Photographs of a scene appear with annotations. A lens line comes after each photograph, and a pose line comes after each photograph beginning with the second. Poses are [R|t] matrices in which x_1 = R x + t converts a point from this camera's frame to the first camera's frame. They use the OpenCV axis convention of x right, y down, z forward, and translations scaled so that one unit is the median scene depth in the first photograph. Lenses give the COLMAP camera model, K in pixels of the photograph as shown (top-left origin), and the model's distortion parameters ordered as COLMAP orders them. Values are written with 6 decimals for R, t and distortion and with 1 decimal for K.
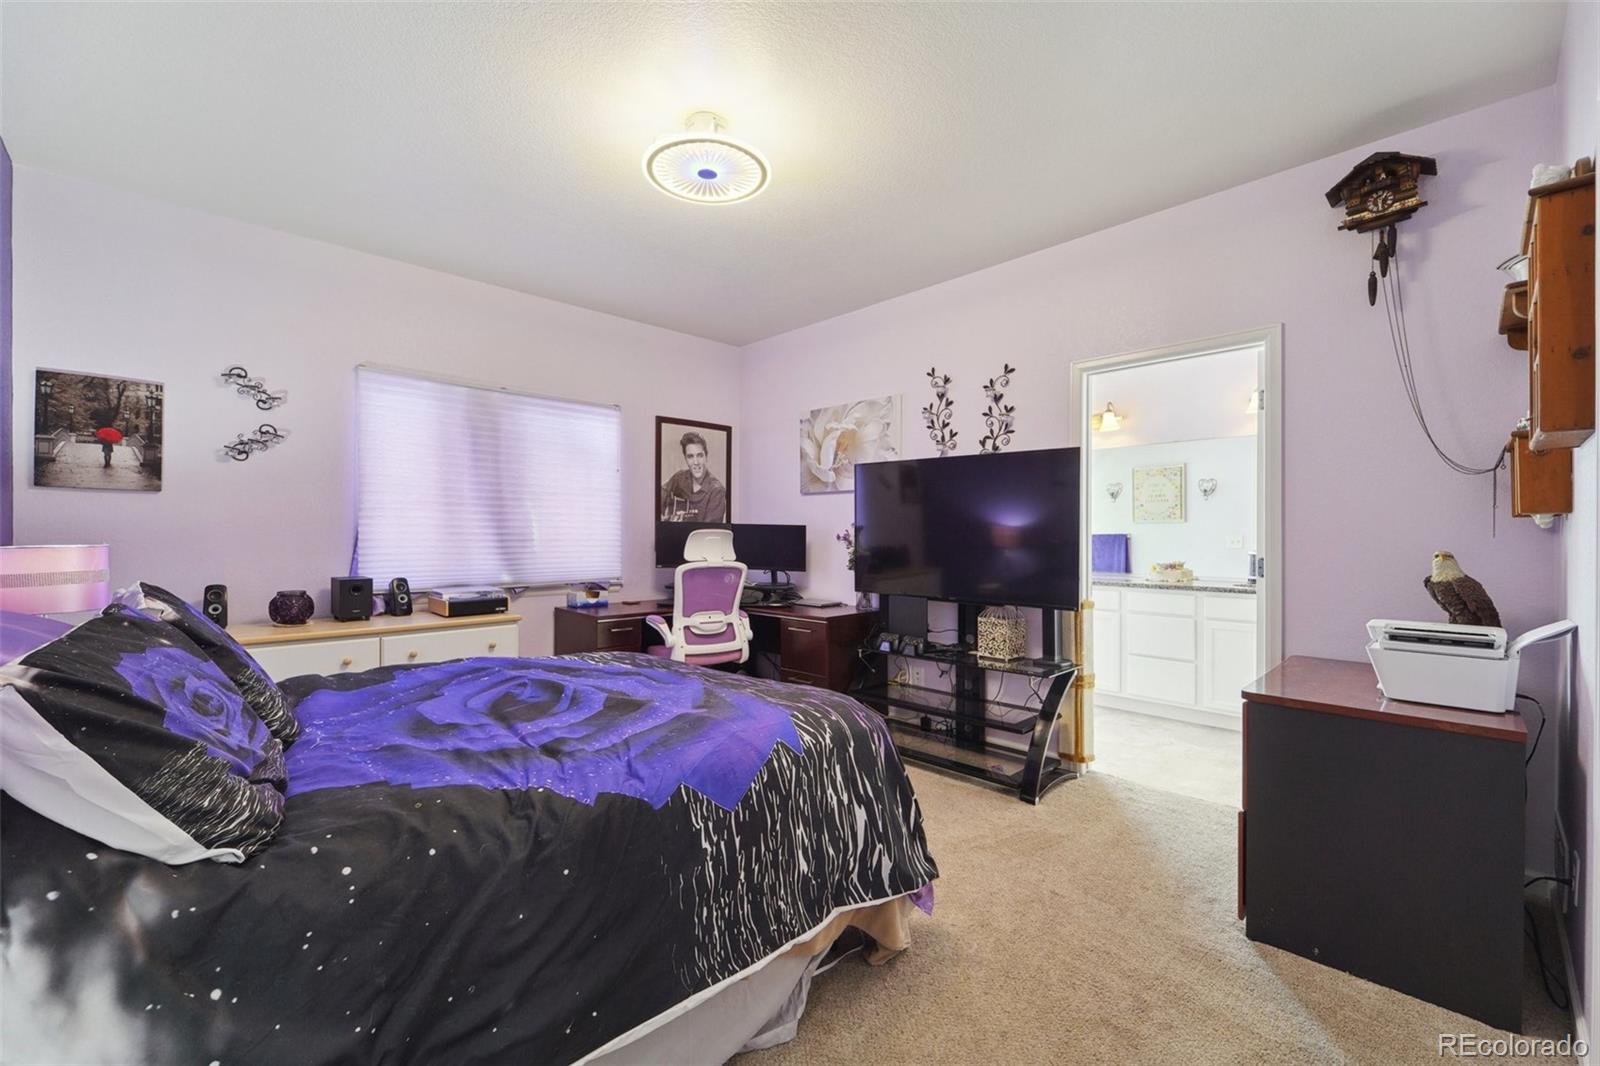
lens RADIAL K [[665.9, 0, 798.5], [0, 665.9, 530.5], [0, 0, 1]] dist [0.004033, -0.000242]
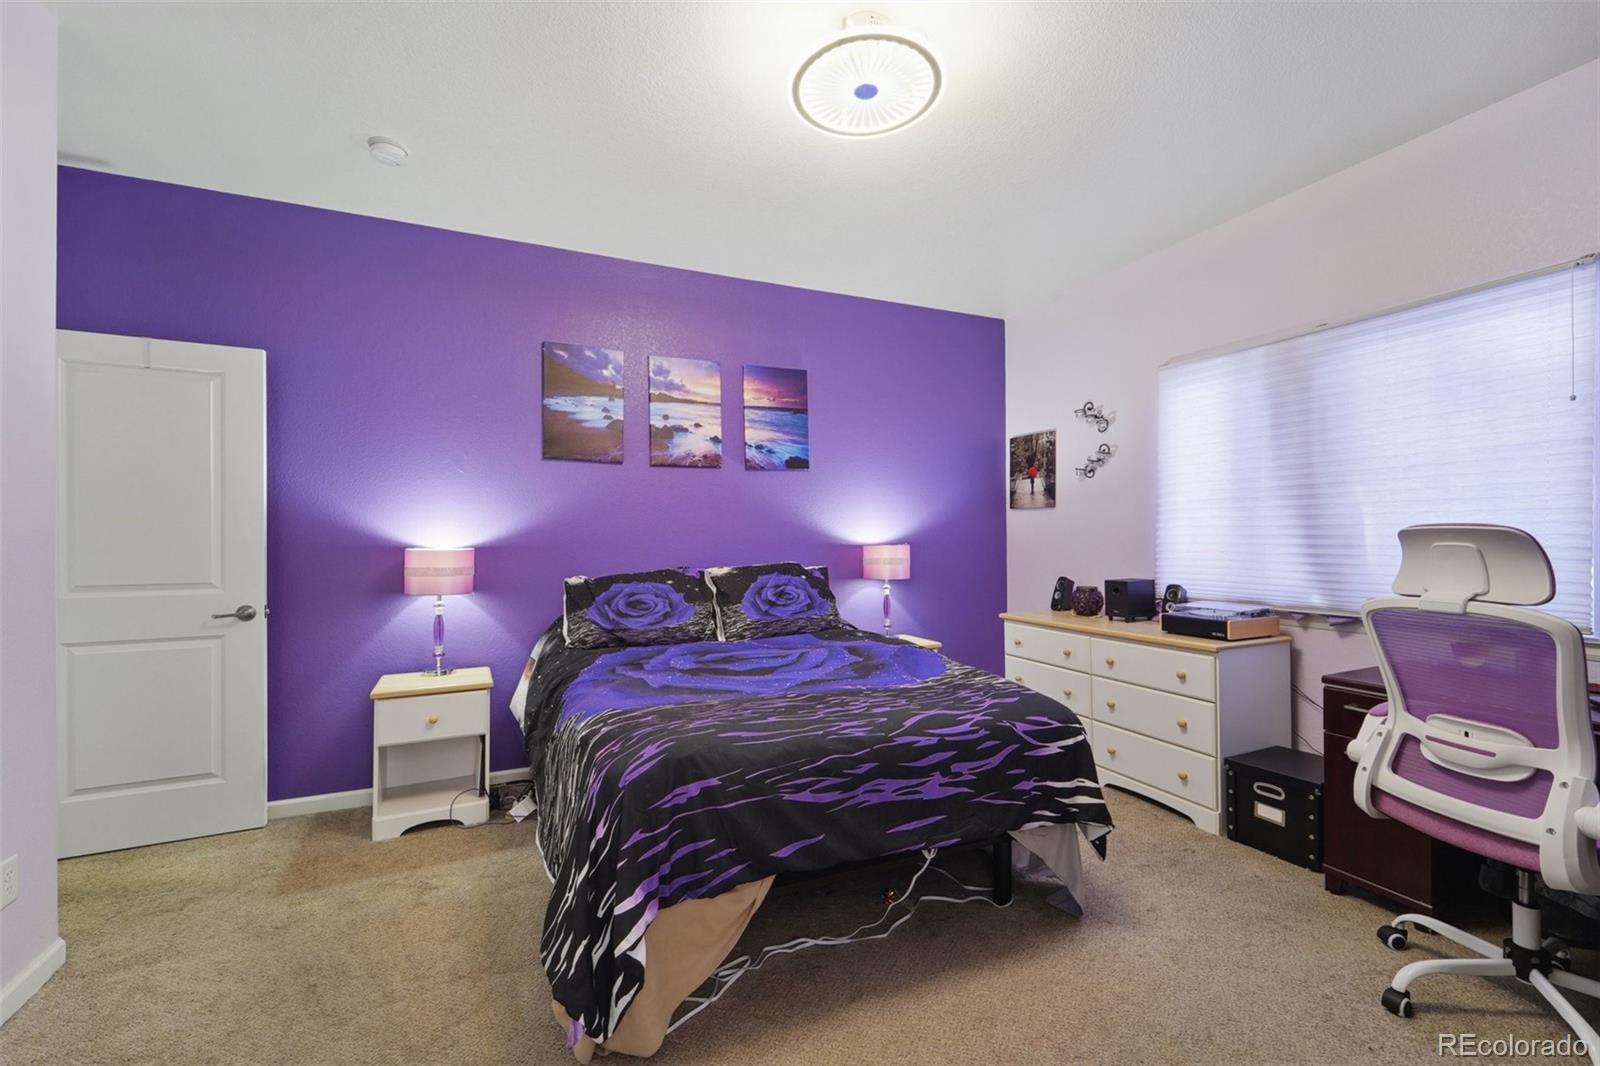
lens RADIAL K [[665.9, 0, 801.1], [0, 665.9, 536.5], [0, 0, 1]] dist [0.004033, -0.000242]
pose [[-0.355128, -0.005150, -0.934804, 0.418977], [0.005713, 0.999954, -0.007680, 0.008367], [0.934800, -0.008068, -0.355082, 0.785086]]
